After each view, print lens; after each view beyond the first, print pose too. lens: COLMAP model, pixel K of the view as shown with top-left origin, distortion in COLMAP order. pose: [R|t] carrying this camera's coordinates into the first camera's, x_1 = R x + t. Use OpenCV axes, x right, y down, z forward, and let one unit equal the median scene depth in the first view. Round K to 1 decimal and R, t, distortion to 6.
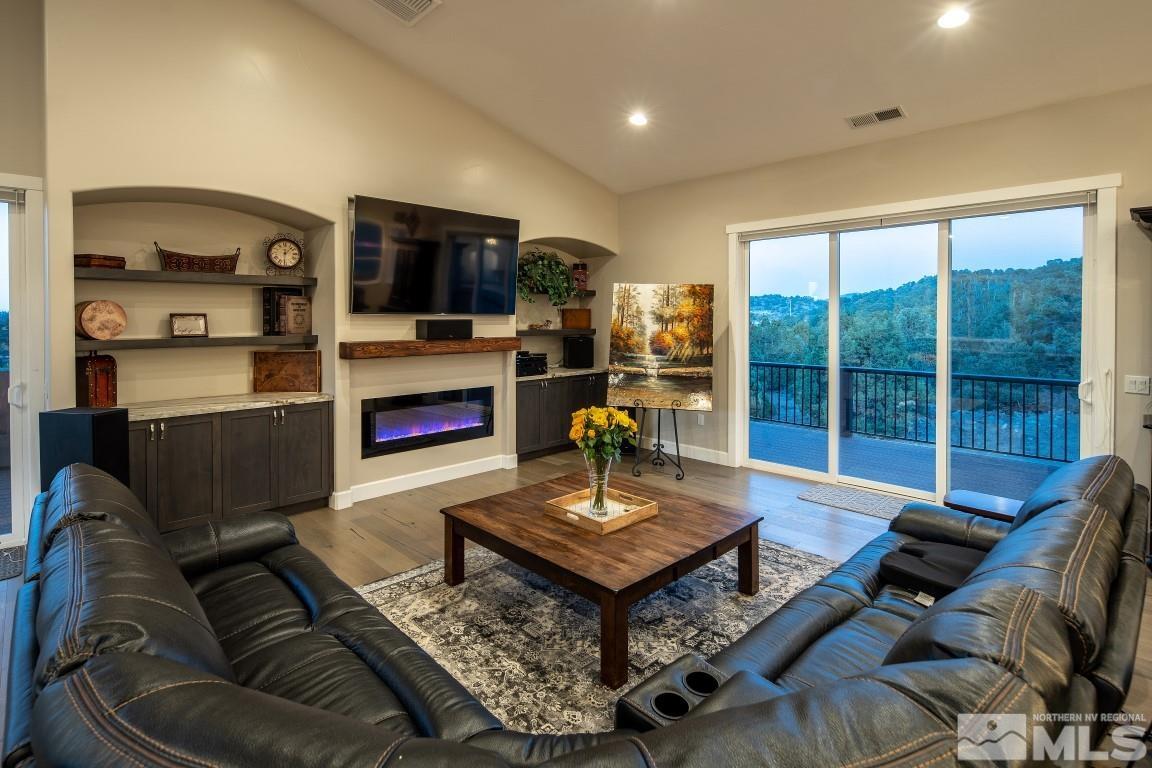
lens RADIAL K [[563.2, 0, 576.4], [0, 563.2, 321.0], [0, 0, 1]] dist [0.002059, -0.003027]
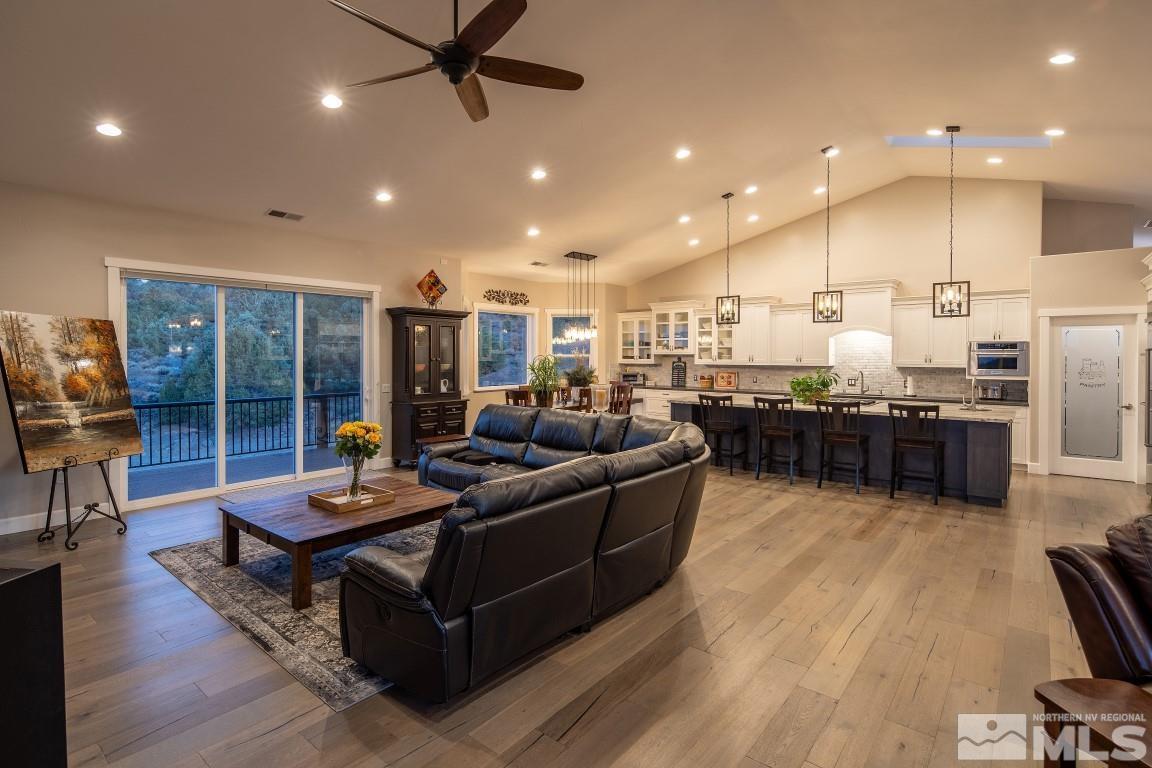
lens RADIAL K [[563.2, 0, 571.6], [0, 563.2, 361.5], [0, 0, 1]] dist [0.002059, -0.003027]
pose [[-0.109179, -0.009795, 0.993974, -0.775040], [0.007018, 0.999919, 0.010625, -0.002297], [-0.993997, 0.008135, -0.109101, 0.357579]]
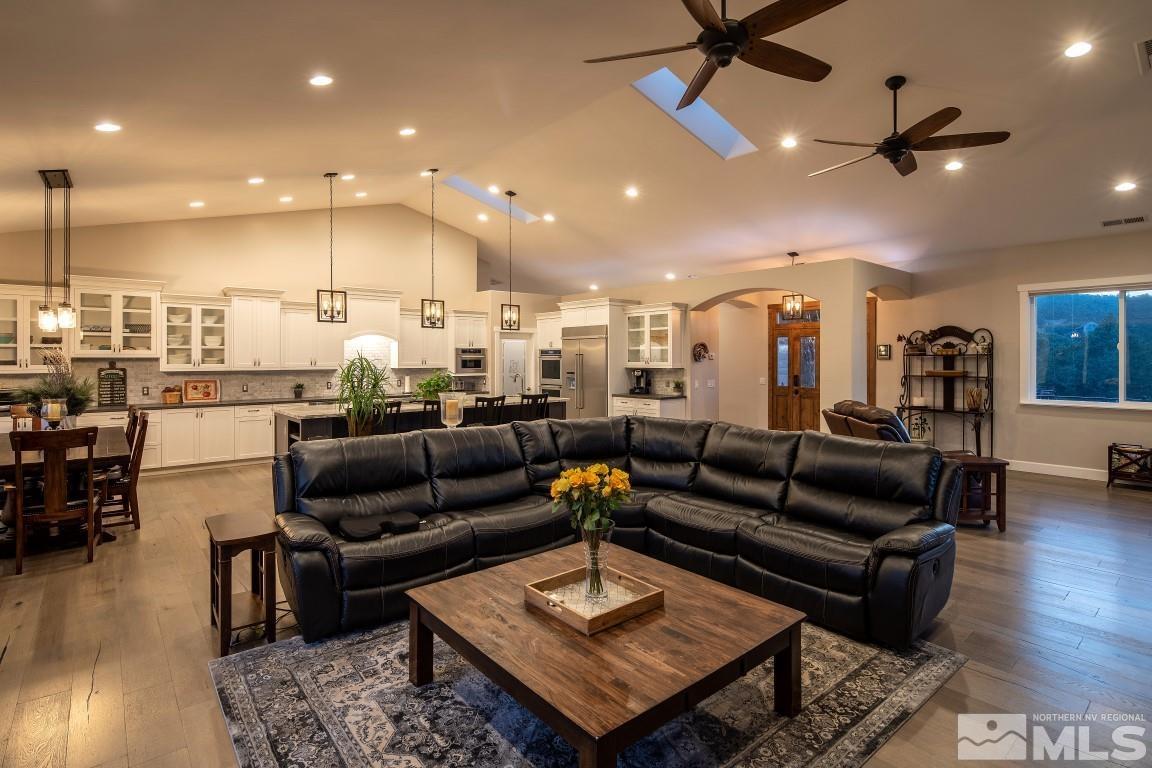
lens RADIAL K [[563.2, 0, 575.0], [0, 563.2, 357.7], [0, 0, 1]] dist [0.002059, -0.003027]
pose [[-0.997461, 0.004238, 0.071091, 0.006509], [0.004675, 0.999971, 0.005988, -0.006208], [-0.071064, 0.006305, -0.997452, 1.037332]]
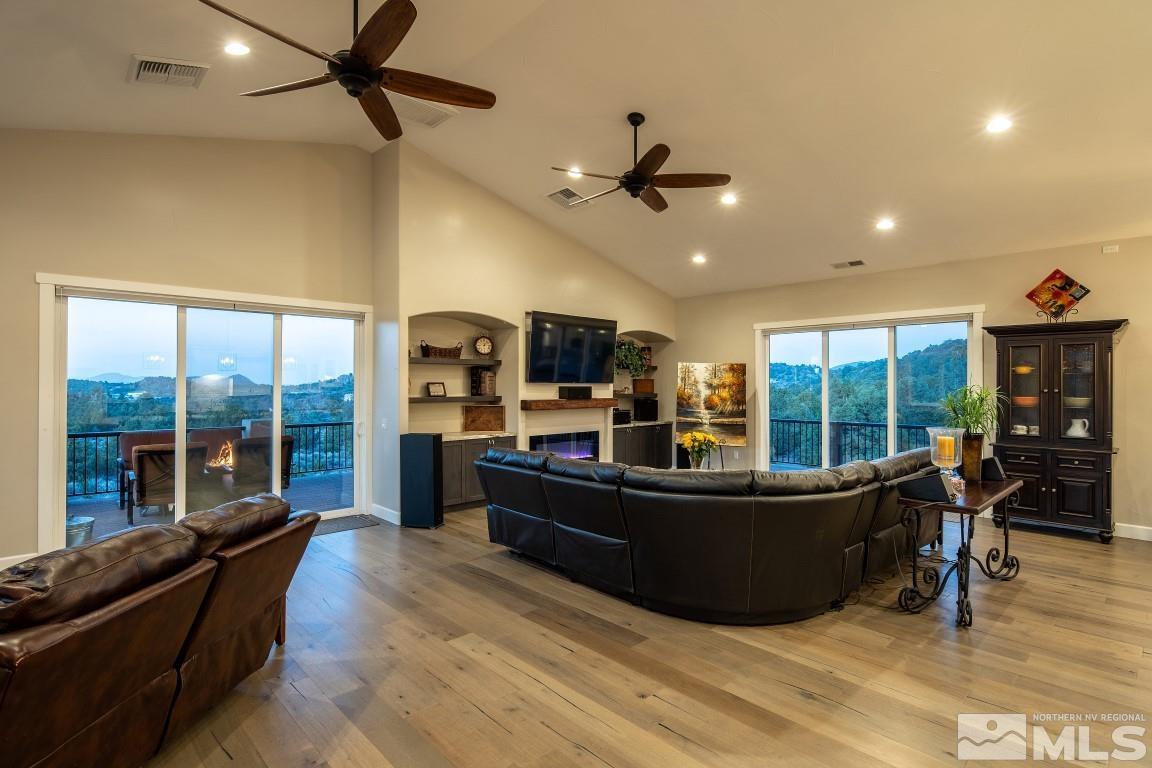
lens RADIAL K [[563.2, 0, 578.0], [0, 563.2, 379.8], [0, 0, 1]] dist [0.002059, -0.003027]
pose [[0.999980, 0.002202, -0.005864, -0.200810], [-0.002297, 0.999866, -0.016200, 0.004051], [0.005827, 0.016213, 0.999852, -0.520931]]
